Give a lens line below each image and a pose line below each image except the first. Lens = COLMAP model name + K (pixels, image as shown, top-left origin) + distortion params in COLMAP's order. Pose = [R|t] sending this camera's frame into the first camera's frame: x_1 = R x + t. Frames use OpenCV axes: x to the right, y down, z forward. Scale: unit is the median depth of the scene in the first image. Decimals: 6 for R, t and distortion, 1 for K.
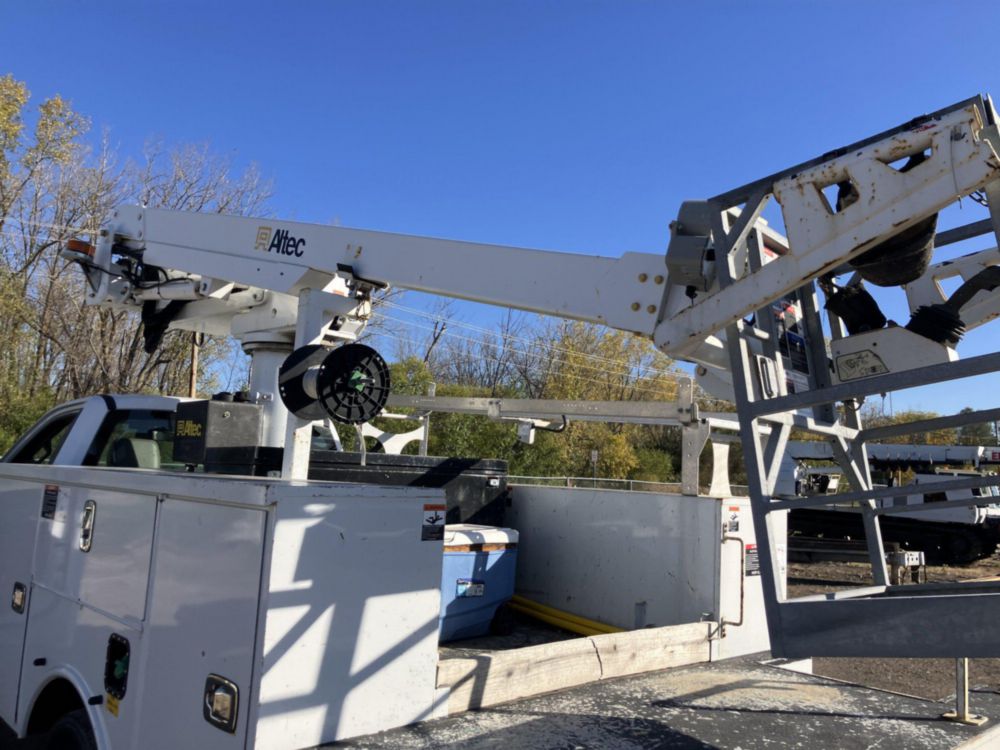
lens RADIAL K [[822.8, 0, 517.3], [0, 822.8, 372.8], [0, 0, 1]] dist [0.035965, -0.029434]
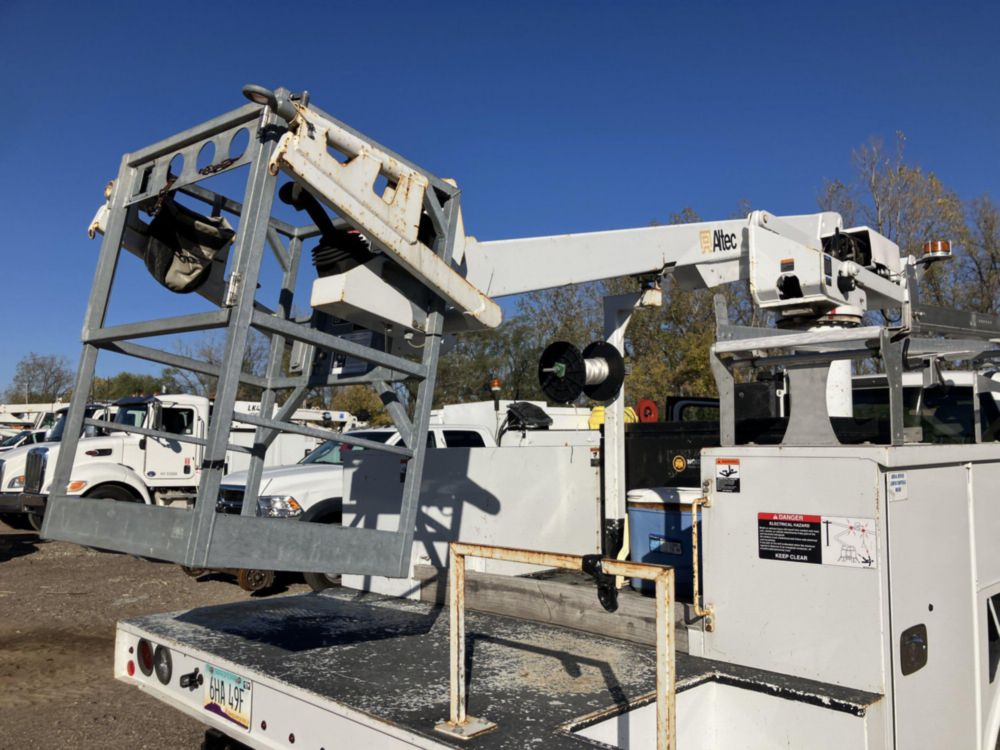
lens RADIAL K [[822.8, 0, 508.7], [0, 822.8, 380.1], [0, 0, 1]] dist [0.035965, -0.029434]
pose [[0.016387, -0.125145, -0.992003, 1.029610], [0.136552, 0.983121, -0.121769, 0.162261], [0.990497, -0.133464, 0.033199, 0.825685]]
